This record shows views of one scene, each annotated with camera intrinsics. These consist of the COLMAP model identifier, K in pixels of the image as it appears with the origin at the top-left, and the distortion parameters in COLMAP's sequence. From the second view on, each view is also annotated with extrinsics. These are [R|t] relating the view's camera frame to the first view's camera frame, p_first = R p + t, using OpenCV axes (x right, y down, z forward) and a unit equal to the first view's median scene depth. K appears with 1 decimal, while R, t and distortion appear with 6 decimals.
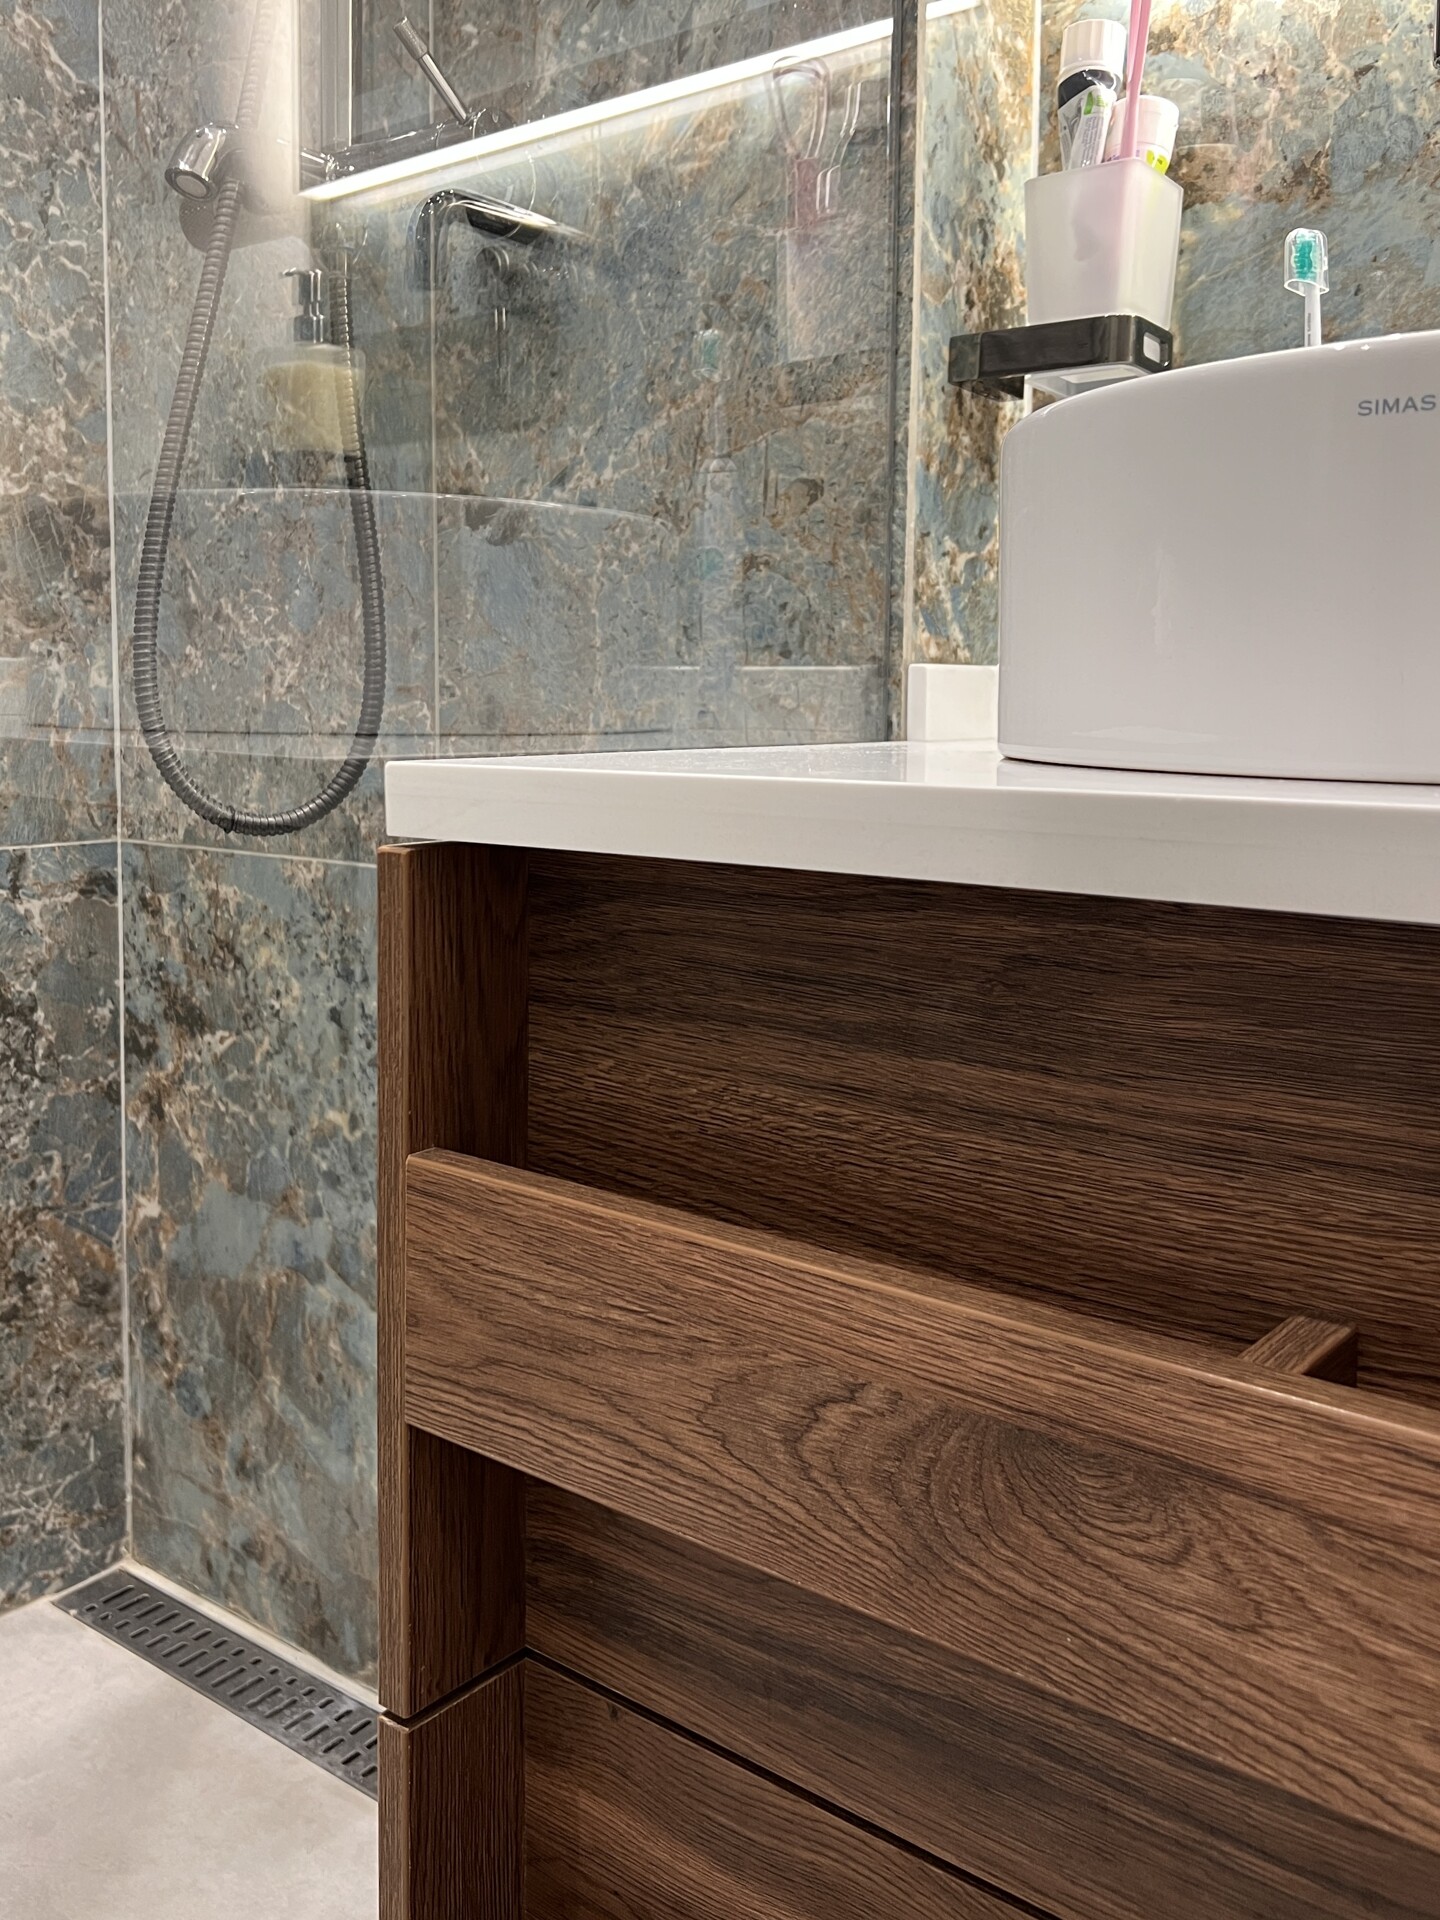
lens RADIAL K [[1688.4, 0, 634.1], [0, 1688.4, 818.9], [0, 0, 1]] dist [0.073911, -0.119648]
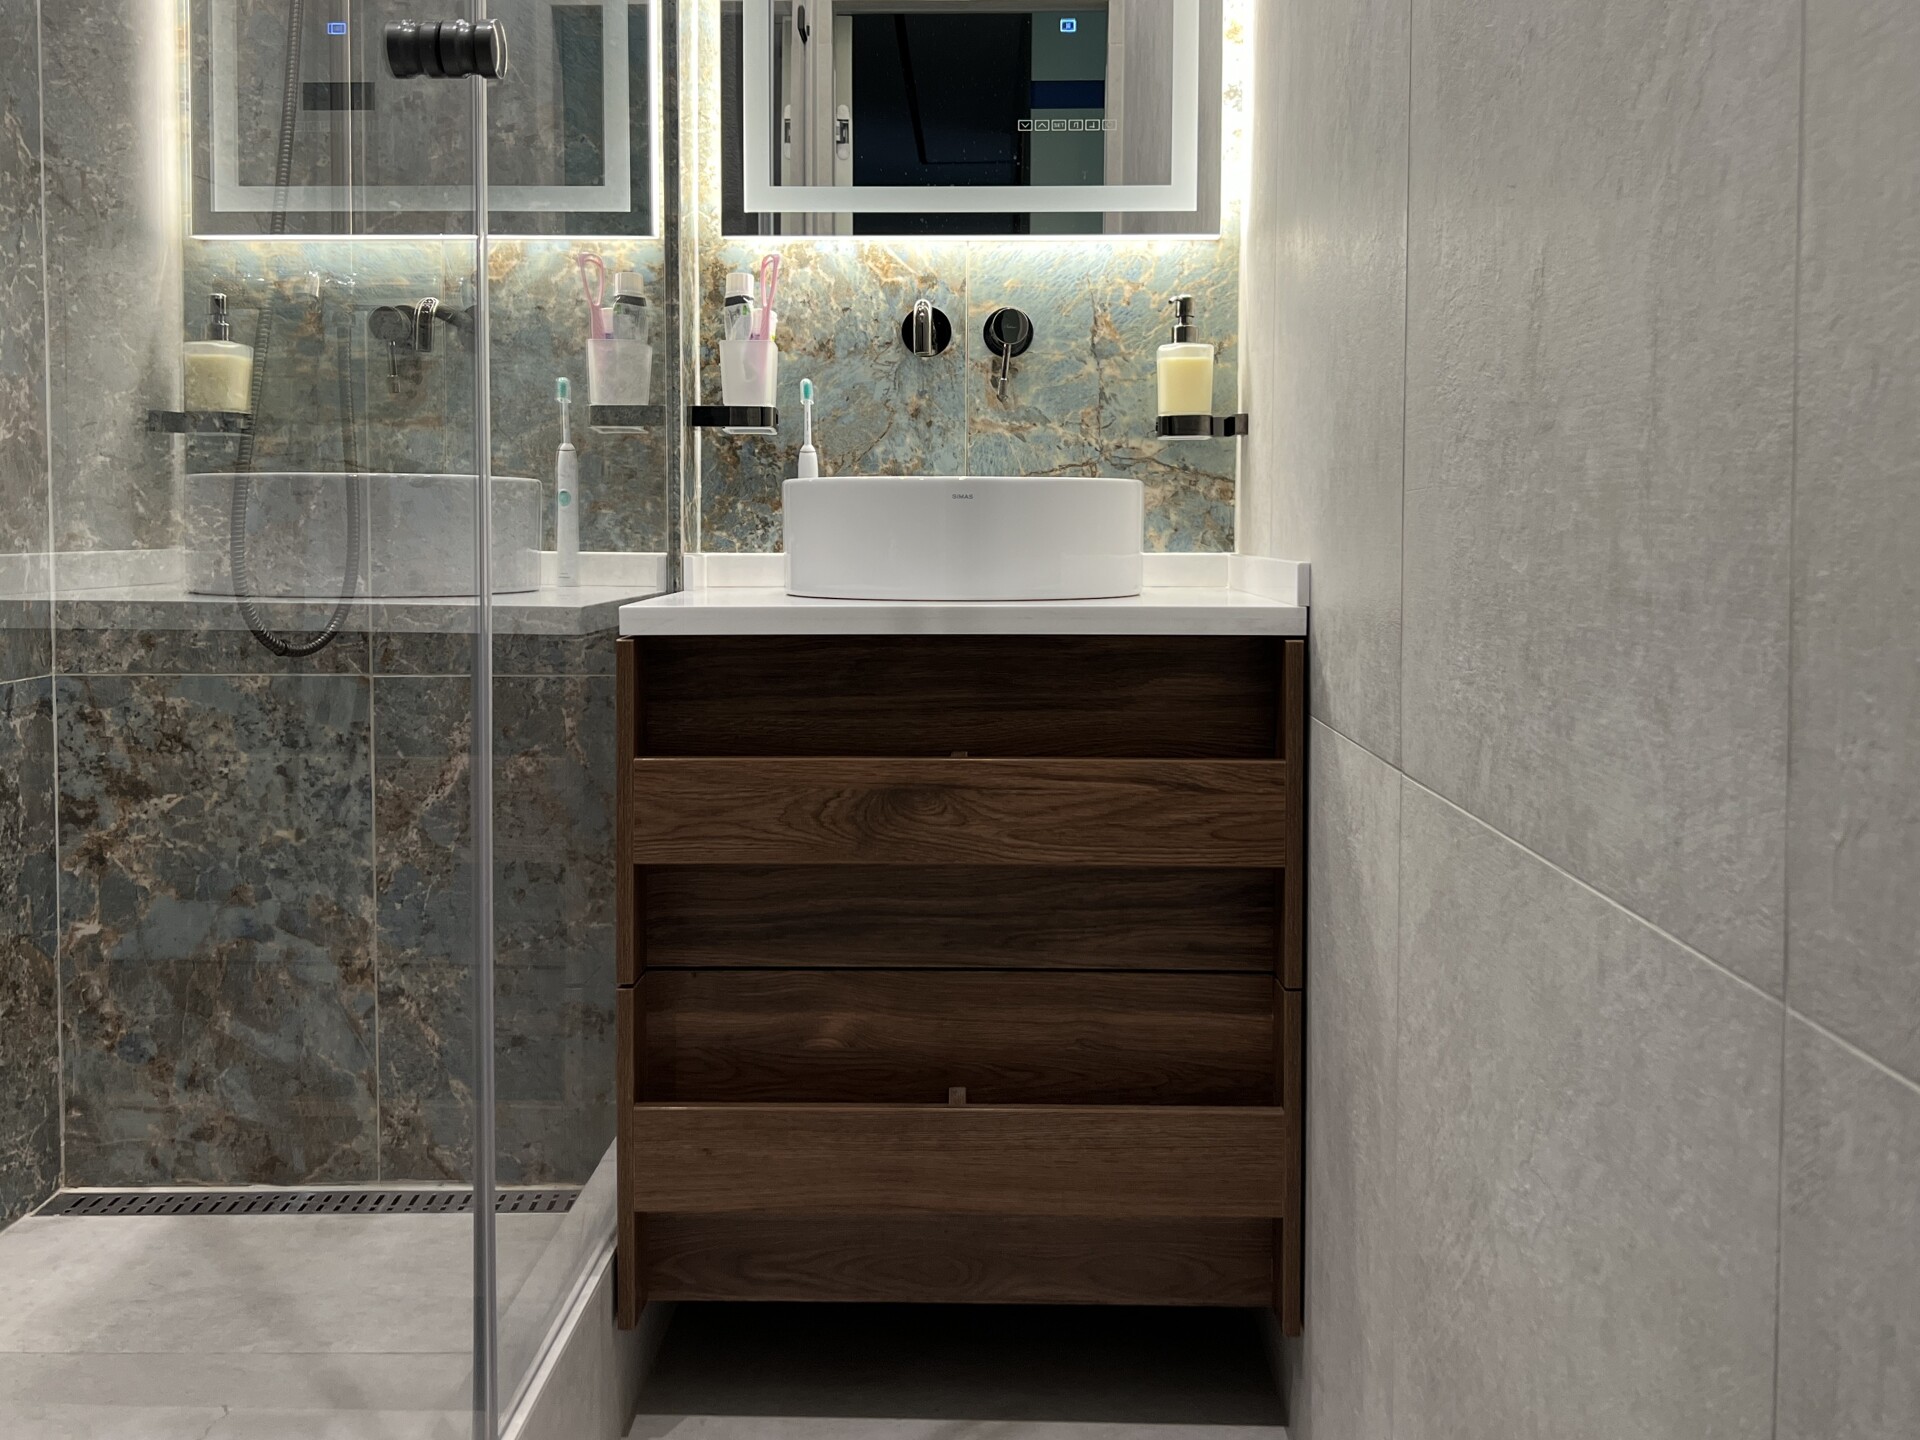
lens RADIAL K [[1688.4, 0, 951.0], [0, 1688.4, 599.9], [0, 0, 1]] dist [0.073911, -0.119648]
pose [[0.776019, -0.031313, 0.629932, -0.682357], [0.051758, 0.998560, -0.014124, 0.009948], [-0.628582, 0.043564, 0.776522, -0.651938]]
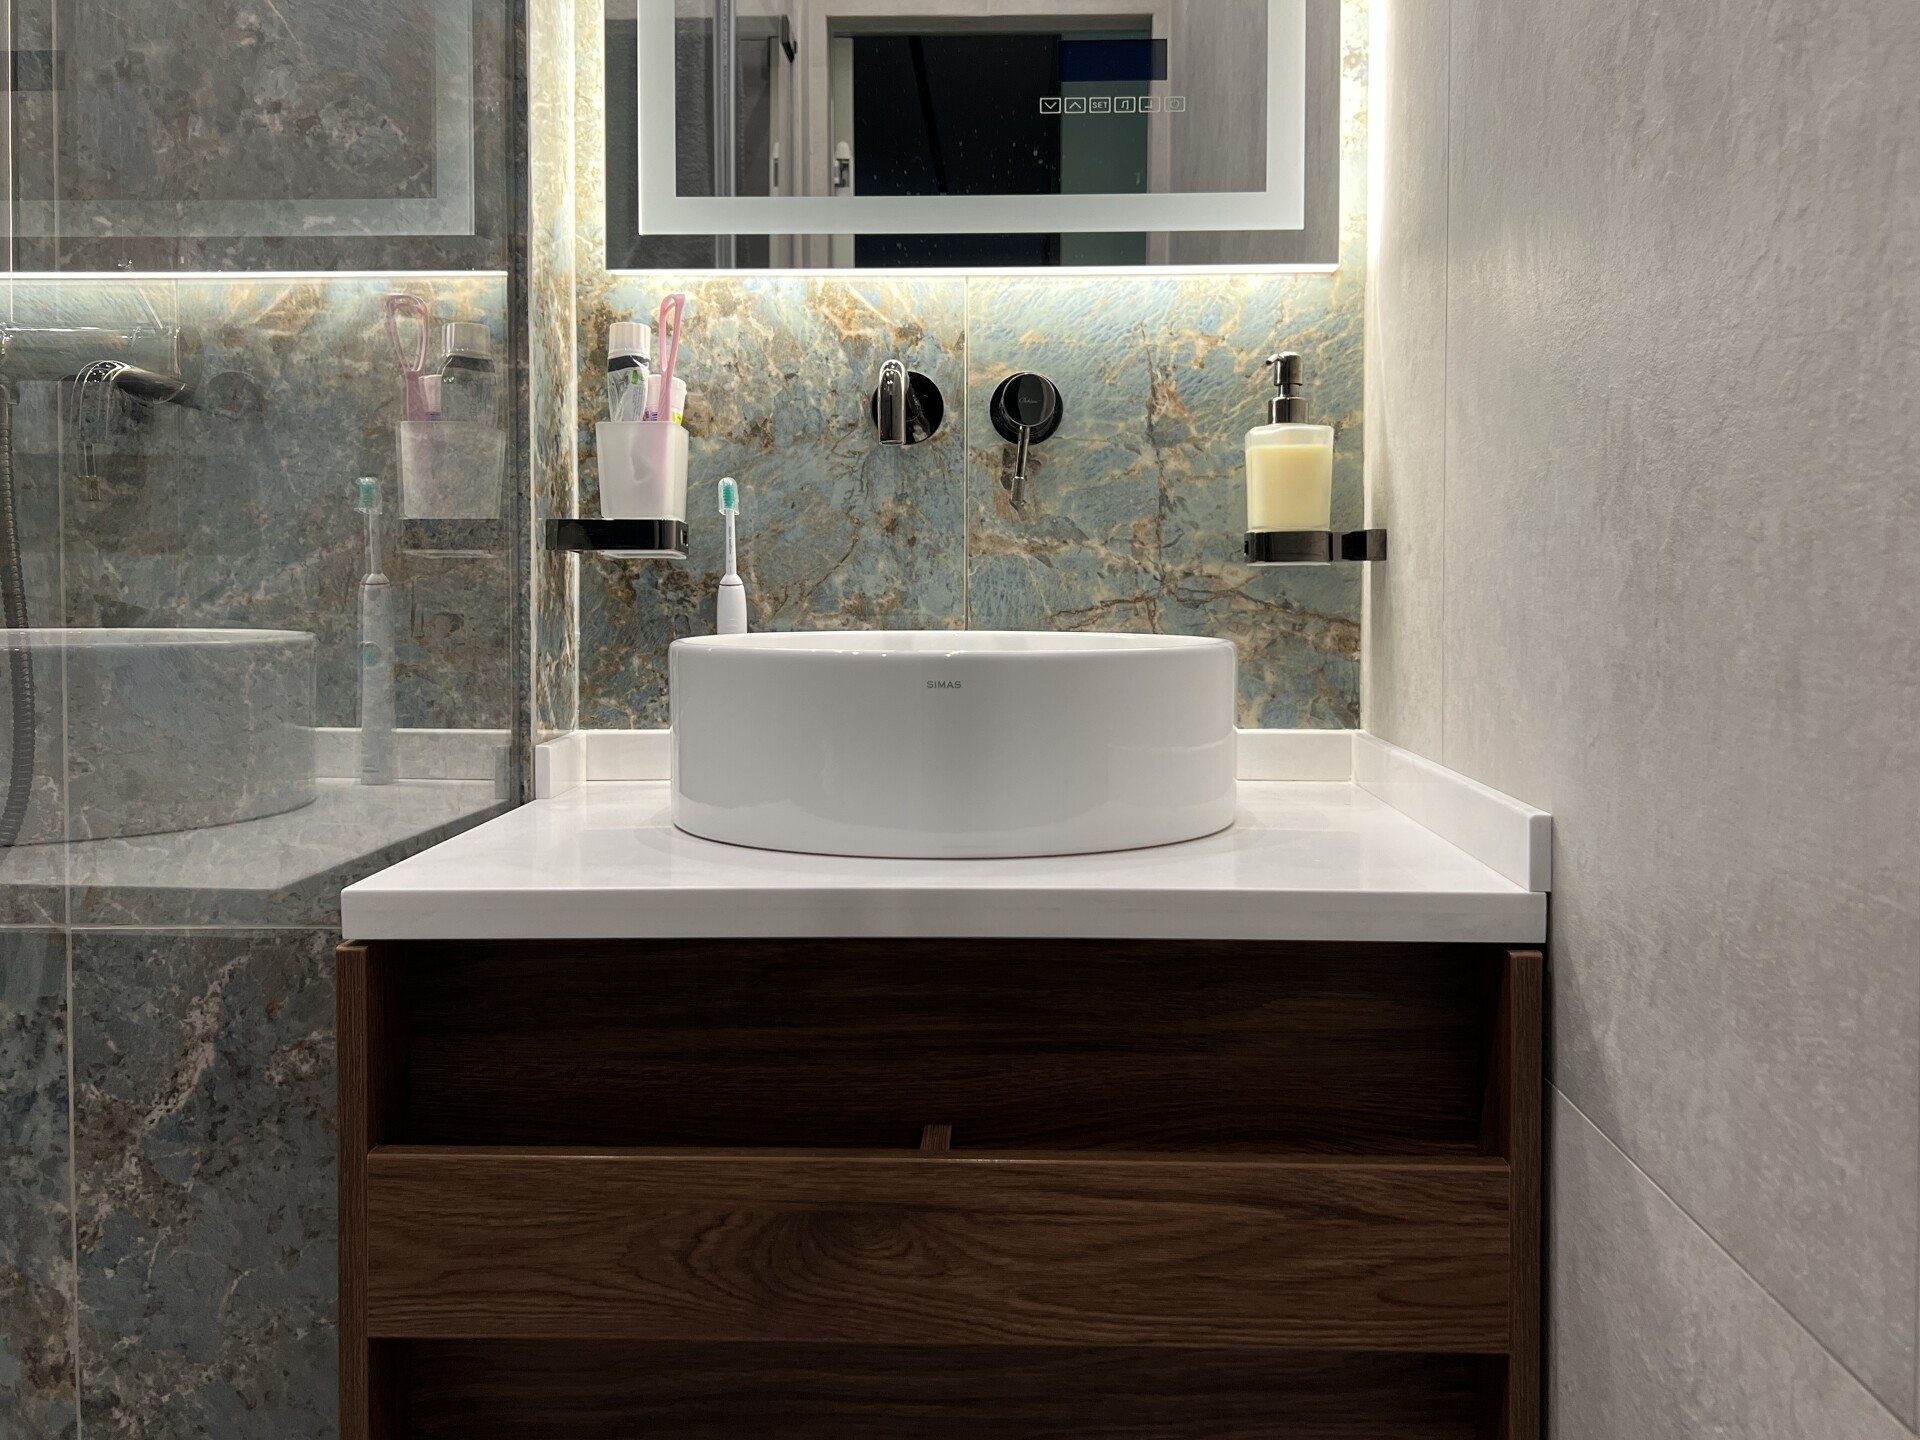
lens RADIAL K [[1637.8, 0, 957.0], [0, 1637.8, 631.1], [0, 0, 1]] dist [0.065750, -0.094735]
pose [[0.786832, -0.021160, 0.616804, -0.302444], [0.052491, 0.998085, -0.032720, -0.090409], [-0.614930, 0.058122, 0.786437, -0.236930]]
